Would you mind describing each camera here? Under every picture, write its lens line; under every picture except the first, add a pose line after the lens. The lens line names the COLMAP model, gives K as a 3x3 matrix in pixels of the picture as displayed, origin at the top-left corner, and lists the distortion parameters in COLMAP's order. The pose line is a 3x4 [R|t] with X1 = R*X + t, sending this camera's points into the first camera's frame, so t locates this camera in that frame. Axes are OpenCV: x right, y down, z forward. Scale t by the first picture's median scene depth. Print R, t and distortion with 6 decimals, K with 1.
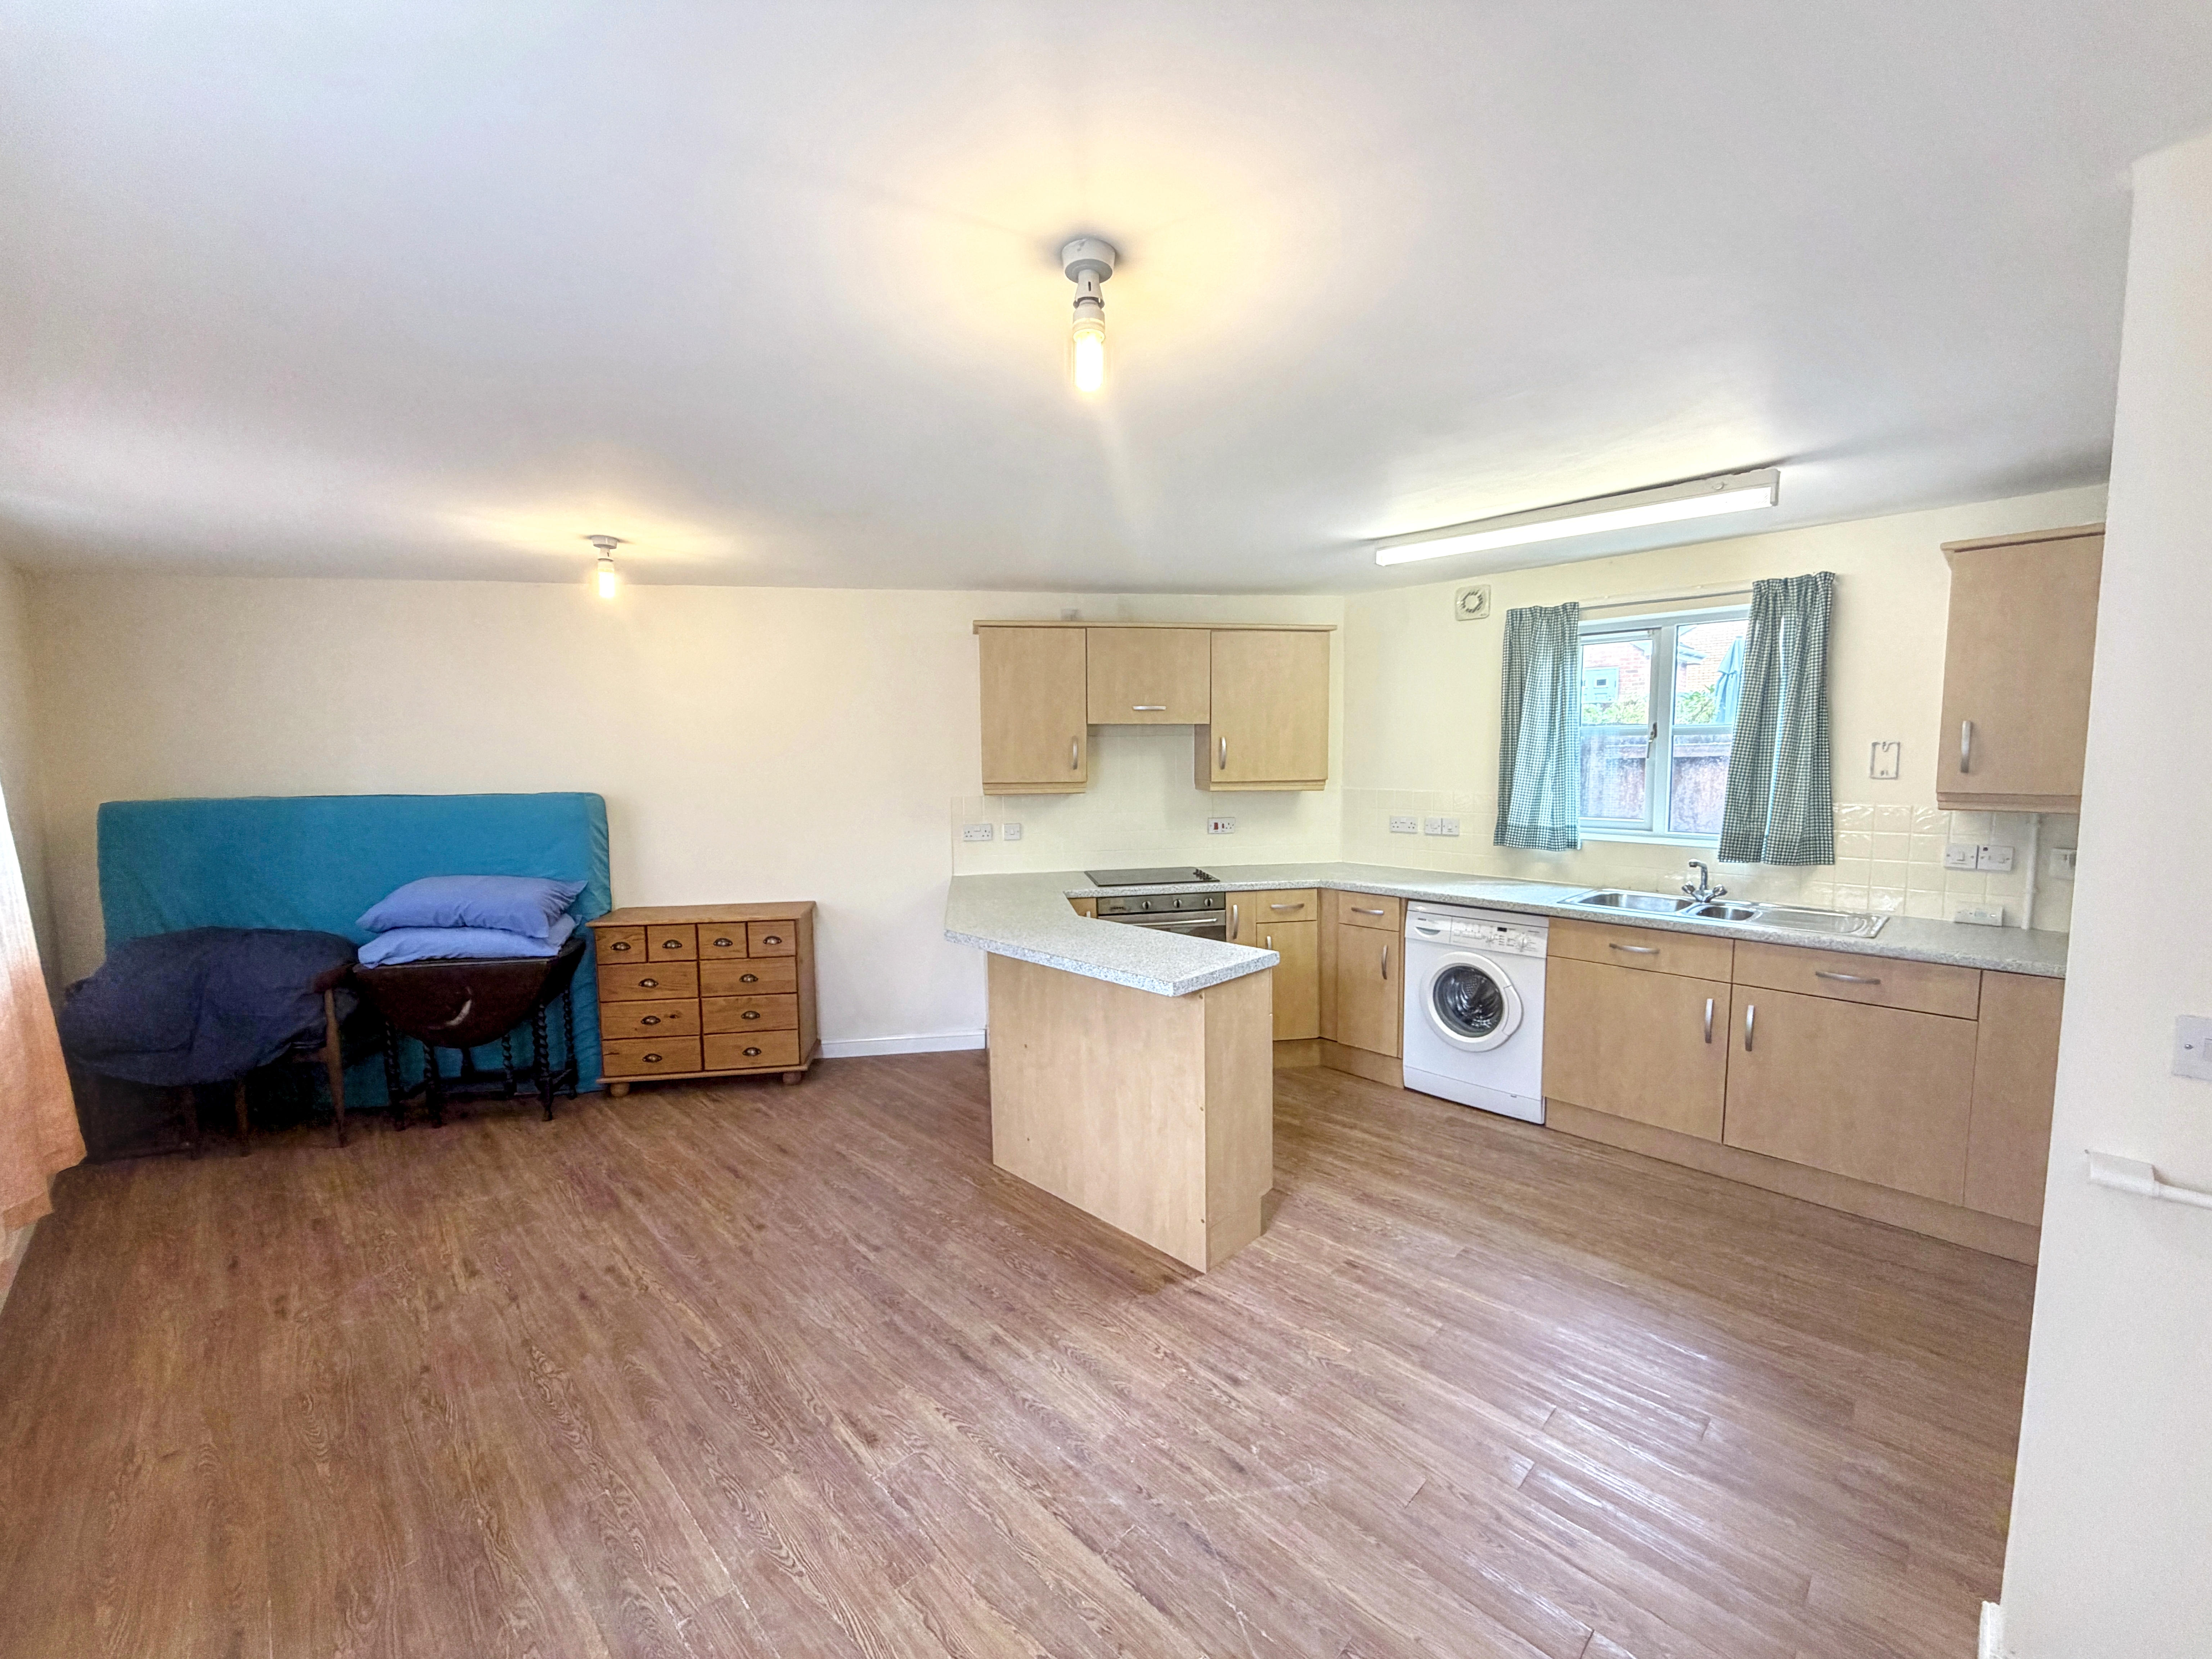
lens RADIAL K [[883.4, 0, 1102.3], [0, 883.4, 837.0], [0, 0, 1]] dist [-0.000784, 0.000126]
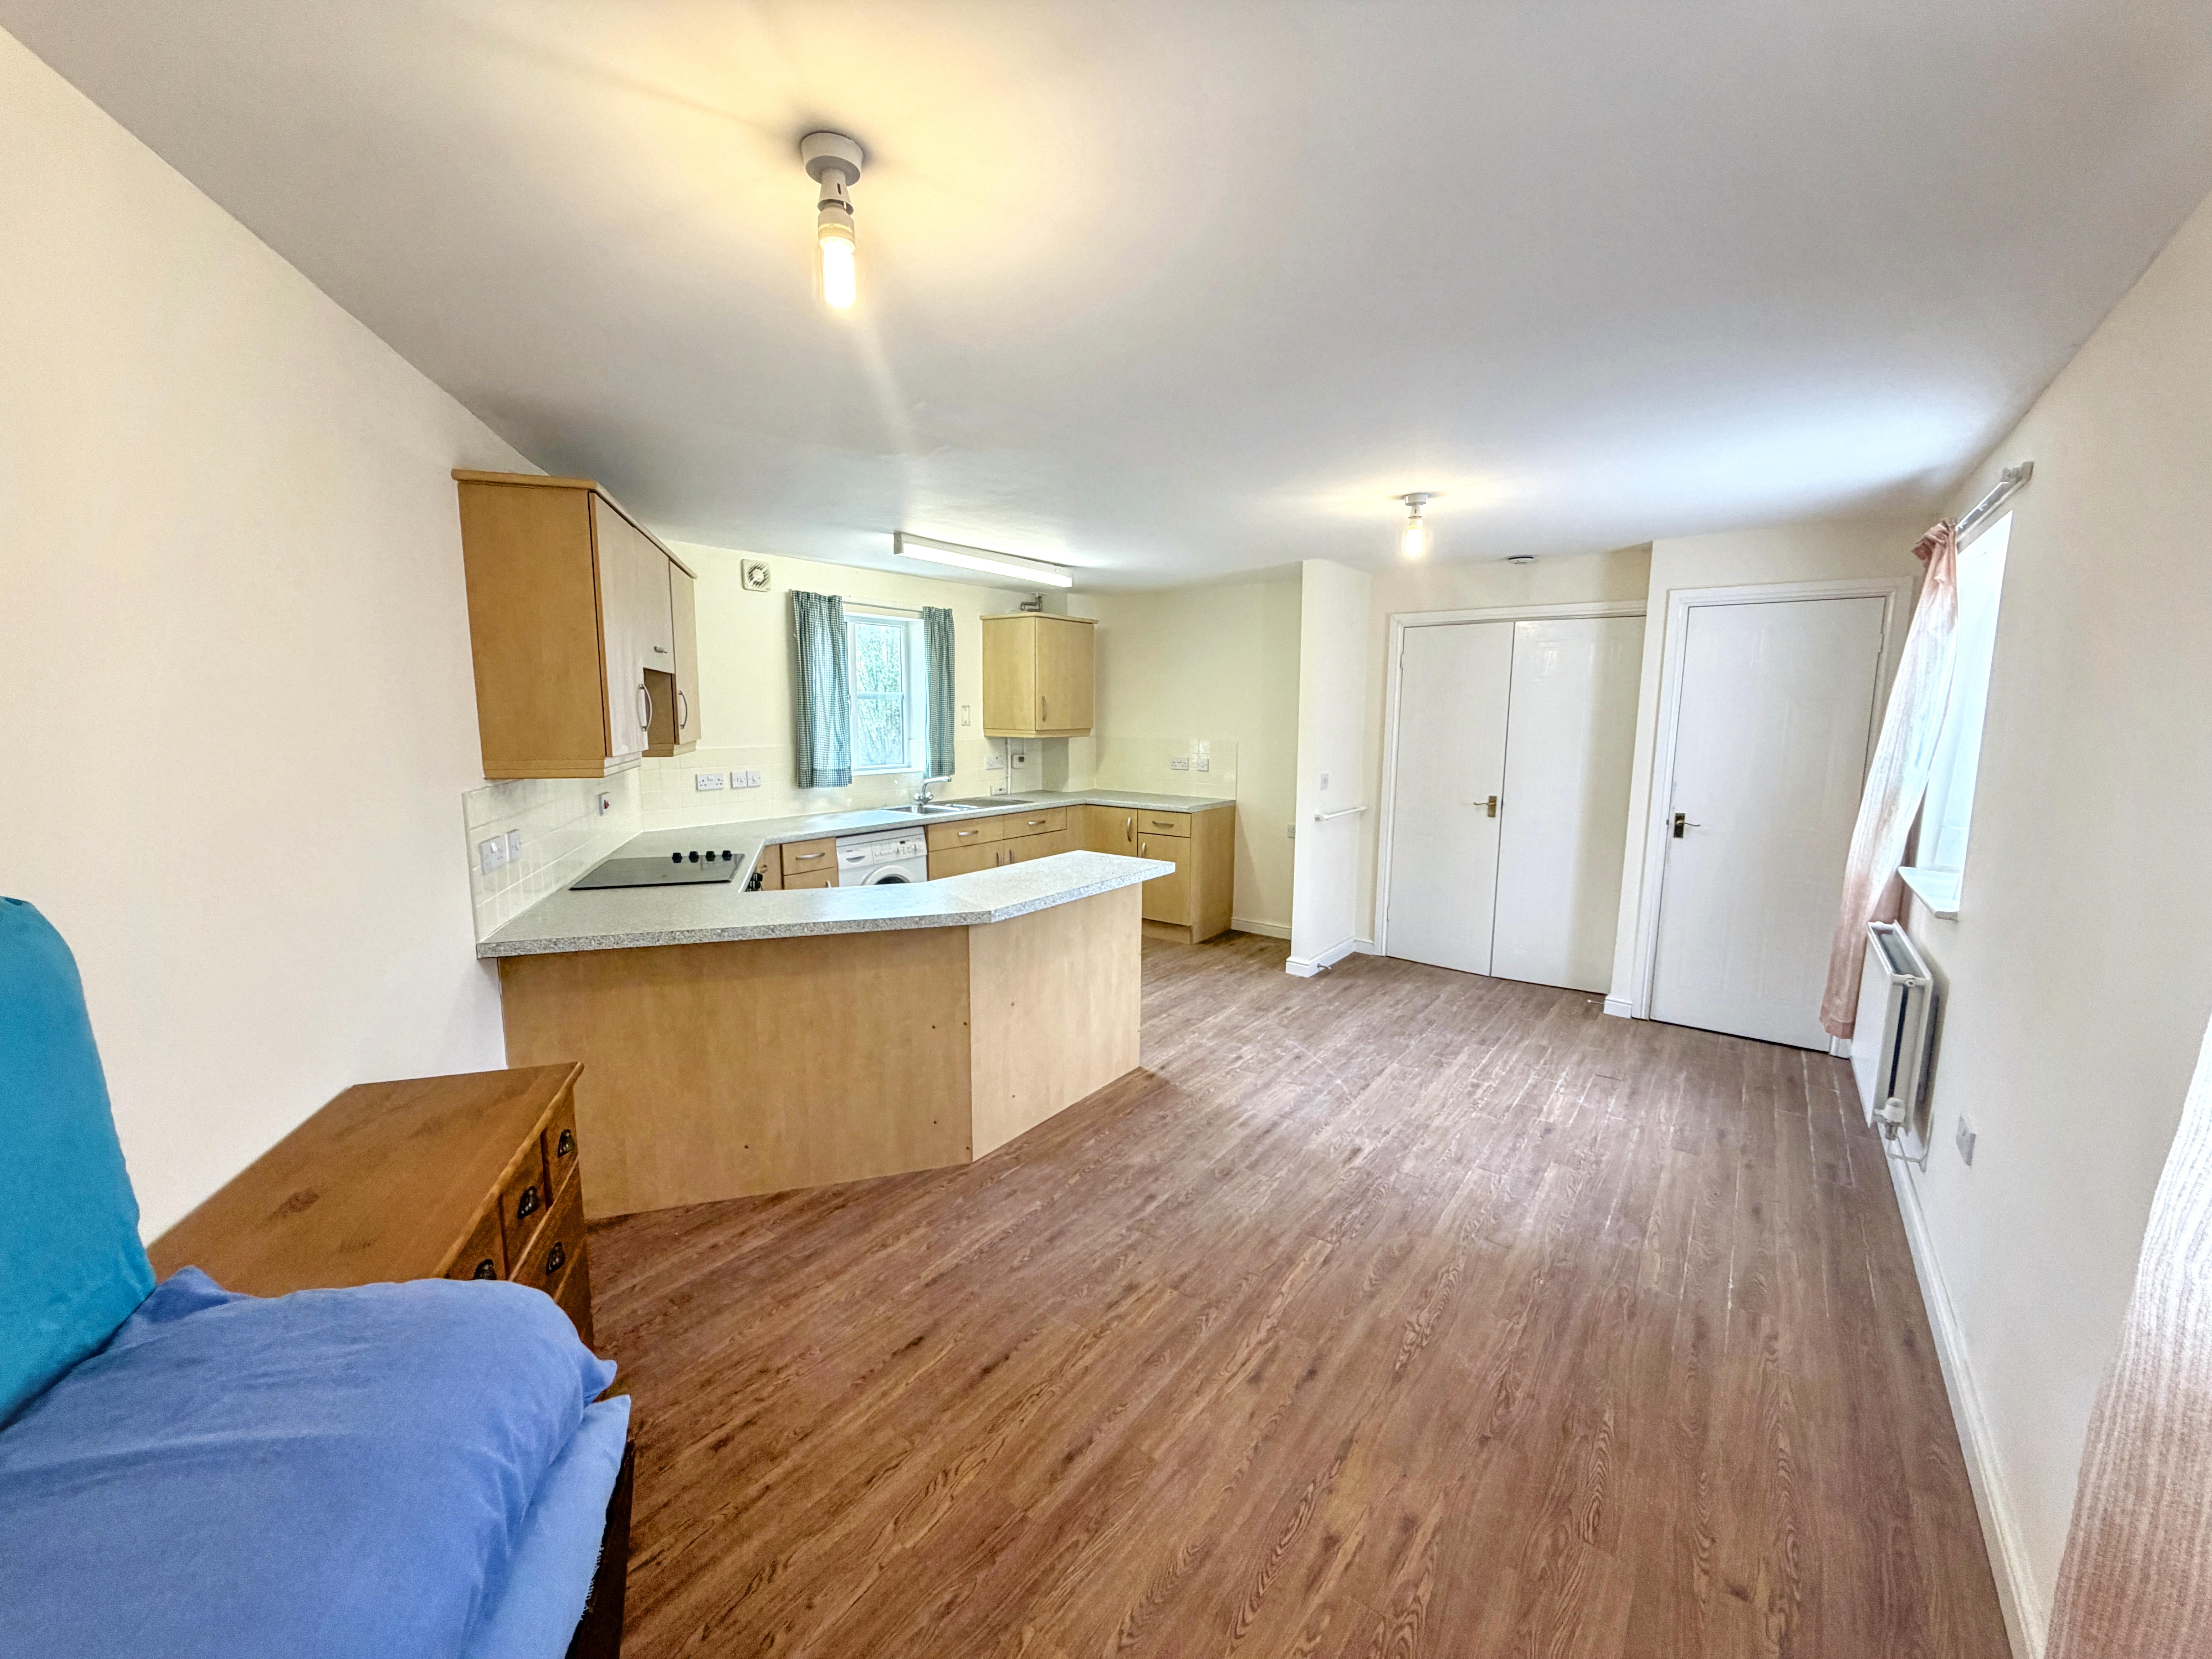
lens RADIAL K [[883.4, 0, 1102.3], [0, 883.4, 837.0], [0, 0, 1]] dist [-0.000784, 0.000126]
pose [[-0.147528, -0.137709, 0.979424, -1.328223], [0.093556, 0.983877, 0.152427, -0.116729], [-0.984623, 0.114118, -0.132265, 1.275939]]
